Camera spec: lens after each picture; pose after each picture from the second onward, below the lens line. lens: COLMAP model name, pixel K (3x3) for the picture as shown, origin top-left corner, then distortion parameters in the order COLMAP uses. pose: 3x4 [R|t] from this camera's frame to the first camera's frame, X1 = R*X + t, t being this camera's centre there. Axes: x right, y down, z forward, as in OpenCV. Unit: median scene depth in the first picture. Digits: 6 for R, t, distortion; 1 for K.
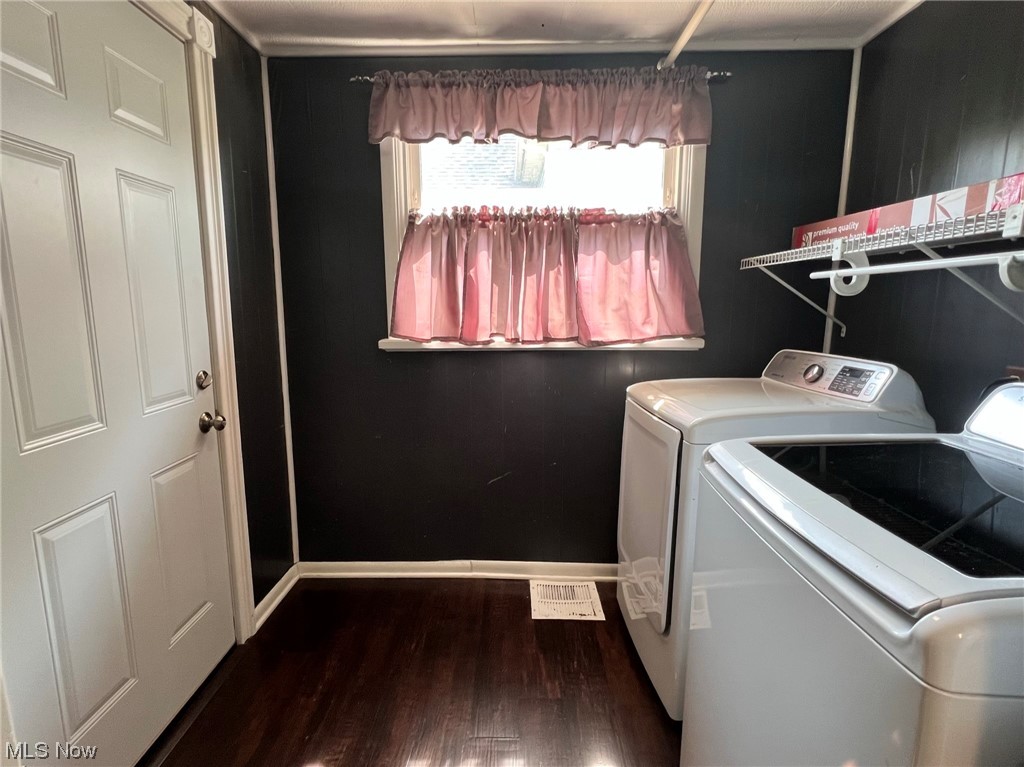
lens RADIAL K [[539.0, 0, 511.3], [0, 539.0, 389.4], [0, 0, 1]] dist [0.004878, 0.000111]
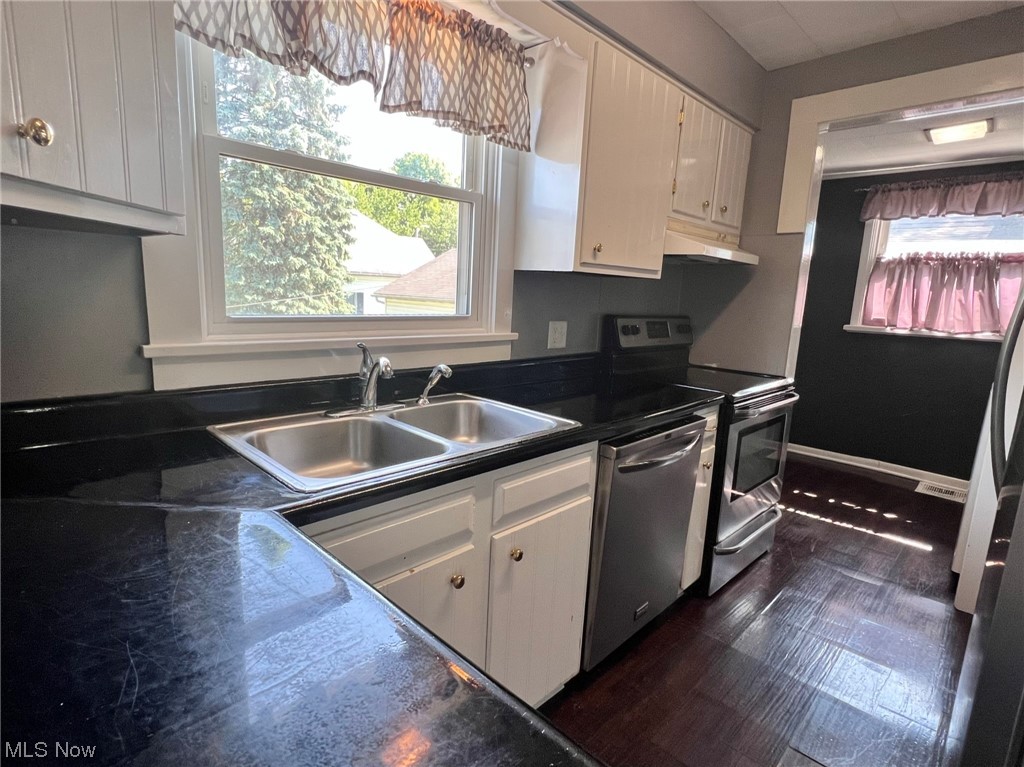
lens RADIAL K [[539.0, 0, 509.0], [0, 539.0, 387.0], [0, 0, 1]] dist [0.004878, 0.000111]
pose [[0.705429, 0.160684, -0.690327, 0.273811], [-0.161207, 0.984811, 0.064496, 0.195787], [0.690205, 0.065789, 0.720617, -1.188290]]
